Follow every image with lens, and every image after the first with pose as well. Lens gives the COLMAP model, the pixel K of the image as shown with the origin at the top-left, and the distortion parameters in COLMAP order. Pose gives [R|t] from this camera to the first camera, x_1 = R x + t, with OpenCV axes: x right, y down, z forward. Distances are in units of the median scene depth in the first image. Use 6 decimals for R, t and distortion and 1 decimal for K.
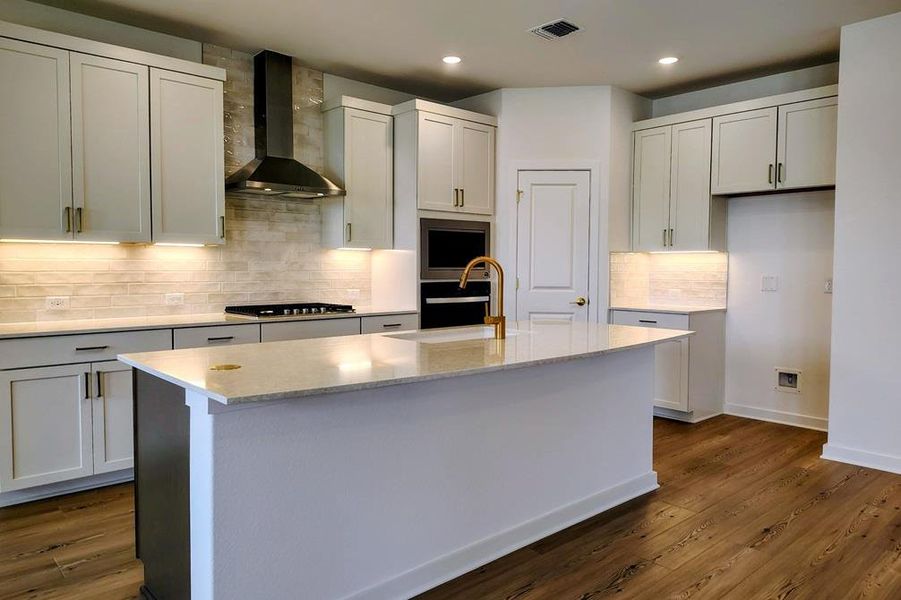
lens RADIAL K [[632.9, 0, 450.0], [0, 632.9, 299.7], [0, 0, 1]] dist [0.010687, -0.004998]
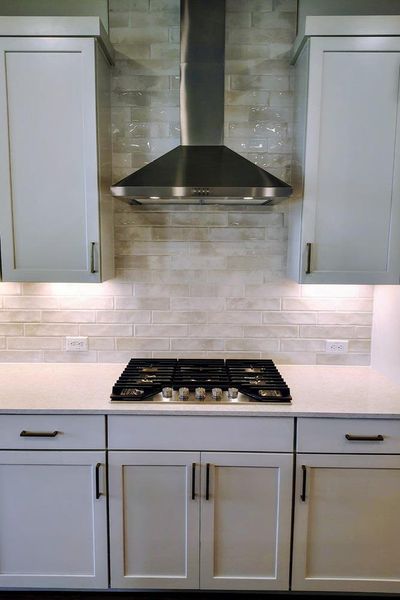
lens RADIAL K [[421.5, 0, 201.4], [0, 421.5, 297.5], [0, 0, 1]] dist [0.010687, -0.004998]
pose [[0.730036, 0.087439, -0.677792, 0.039586], [-0.036466, 0.995352, 0.089129, -0.102941], [0.682436, -0.040351, 0.729831, 0.649471]]
